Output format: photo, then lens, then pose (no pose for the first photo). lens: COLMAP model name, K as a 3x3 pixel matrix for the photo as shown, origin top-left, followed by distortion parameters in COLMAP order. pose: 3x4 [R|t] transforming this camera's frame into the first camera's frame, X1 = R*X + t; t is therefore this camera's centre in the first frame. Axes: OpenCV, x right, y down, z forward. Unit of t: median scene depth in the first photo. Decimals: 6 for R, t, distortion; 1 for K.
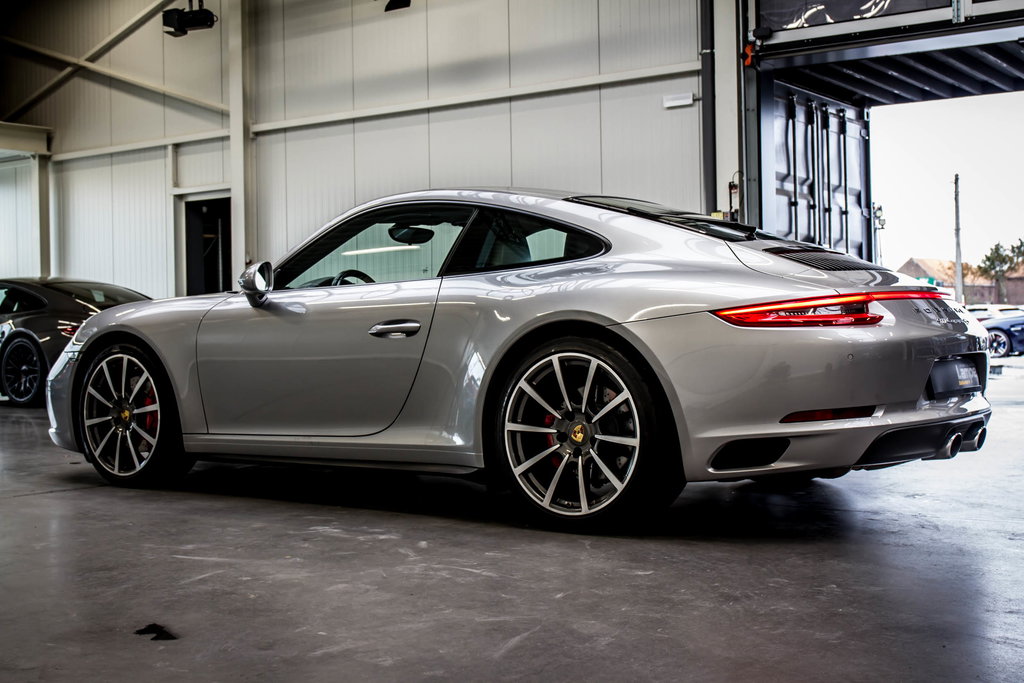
lens RADIAL K [[1436.2, 0, 512.7], [0, 1436.2, 341.7], [0, 0, 1]] dist [-0.074635, 0.000000]
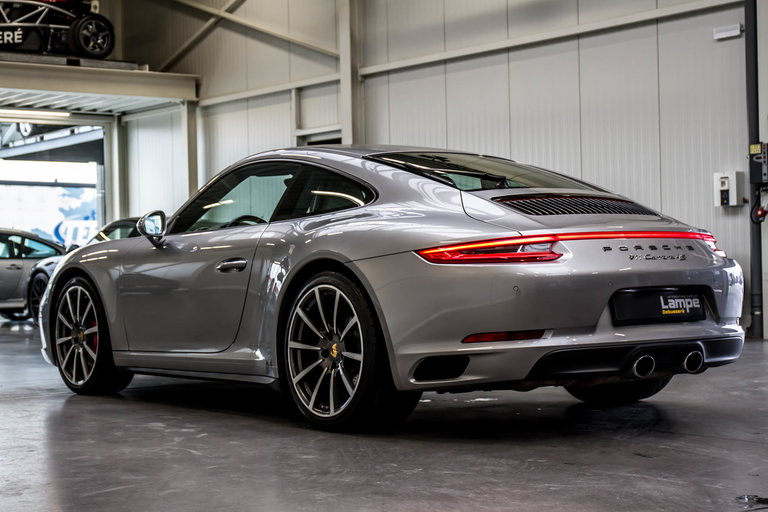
lens RADIAL K [[1595.5, 0, 383.9], [0, 1595.5, 254.9], [0, 0, 1]] dist [0.002450, 0.000000]
pose [[0.951816, -0.005478, -0.306622, 0.416240], [0.002002, 0.999930, -0.011648, -0.001566], [0.306665, 0.010473, 0.951760, -0.237397]]
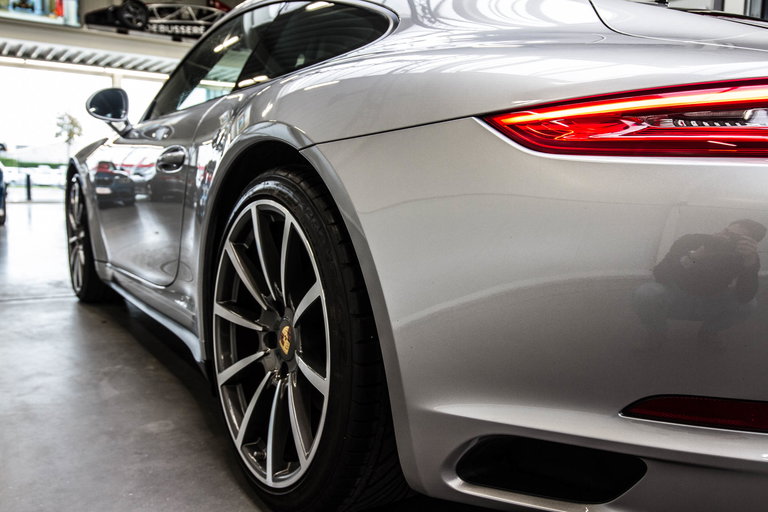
lens RADIAL K [[646.8, 0, 378.9], [0, 646.8, 258.9], [0, 0, 1]] dist [-0.001249, -0.002099]
pose [[0.930176, 0.078160, -0.358698, 0.142416], [-0.038101, 0.992350, 0.117428, -0.000618], [0.365132, -0.095562, 0.926038, 0.636604]]
